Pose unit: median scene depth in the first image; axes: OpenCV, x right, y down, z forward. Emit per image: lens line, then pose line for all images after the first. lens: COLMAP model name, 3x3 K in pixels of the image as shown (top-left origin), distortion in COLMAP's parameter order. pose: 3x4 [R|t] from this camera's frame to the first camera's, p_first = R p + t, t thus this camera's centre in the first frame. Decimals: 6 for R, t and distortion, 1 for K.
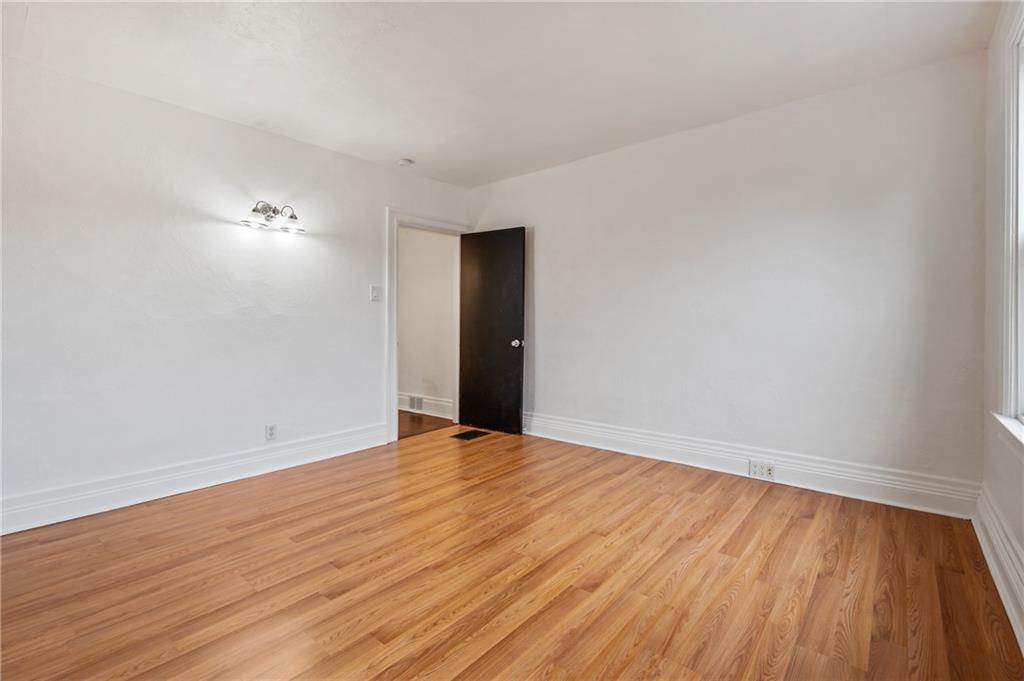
lens RADIAL K [[451.8, 0, 517.3], [0, 451.8, 337.3], [0, 0, 1]] dist [0.001071, 0.000203]
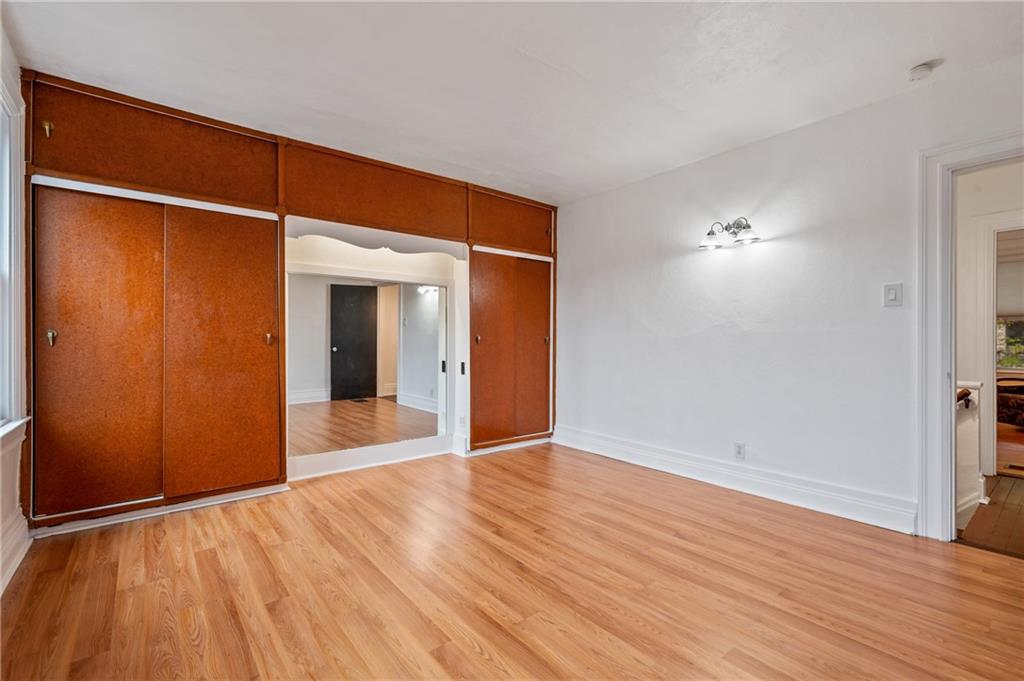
lens RADIAL K [[462.5, 0, 512.0], [0, 462.5, 340.5], [0, 0, 1]] dist [0.000043, -0.000184]
pose [[-0.189460, 0.007344, -0.981861, 0.732380], [-0.032254, 0.999386, 0.013699, -0.036248], [0.981358, 0.034264, -0.189107, 0.953109]]
